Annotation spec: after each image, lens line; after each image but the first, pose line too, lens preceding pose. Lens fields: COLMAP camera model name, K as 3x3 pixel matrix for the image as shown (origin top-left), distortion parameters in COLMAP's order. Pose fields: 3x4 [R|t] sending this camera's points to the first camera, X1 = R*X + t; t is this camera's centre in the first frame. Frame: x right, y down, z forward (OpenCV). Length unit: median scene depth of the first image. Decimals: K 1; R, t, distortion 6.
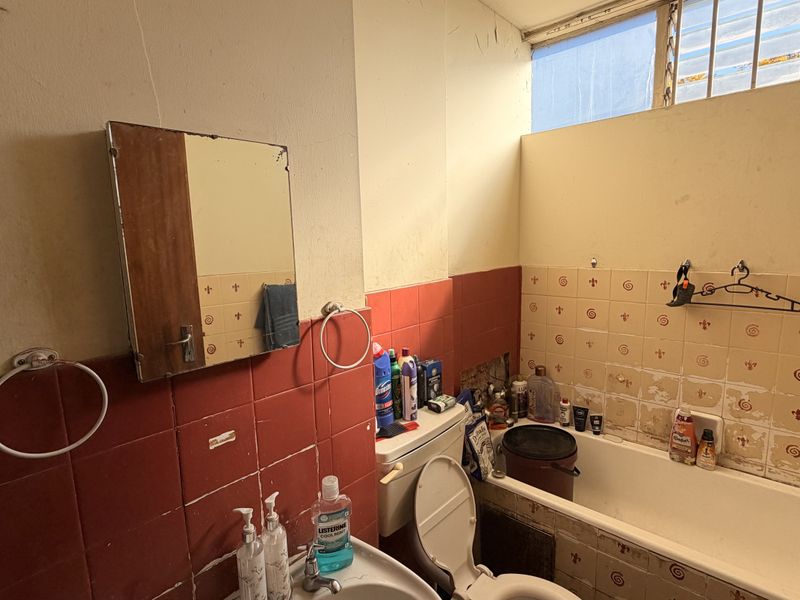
lens RADIAL K [[425.7, 0, 400.0], [0, 425.7, 300.0], [0, 0, 1]] dist [0.001269, 0.000265]
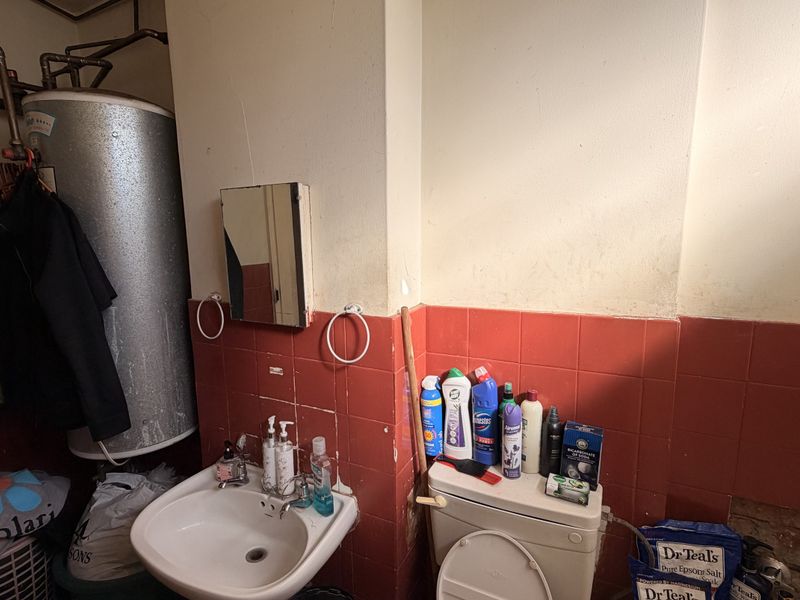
lens RADIAL K [[425.7, 0, 400.0], [0, 425.7, 300.0], [0, 0, 1]] dist [0.001269, 0.000265]
pose [[0.268471, 0.178230, -0.946656, 0.726406], [-0.136003, 0.979904, 0.145919, -0.143221], [0.953638, 0.089573, 0.287316, 0.588160]]
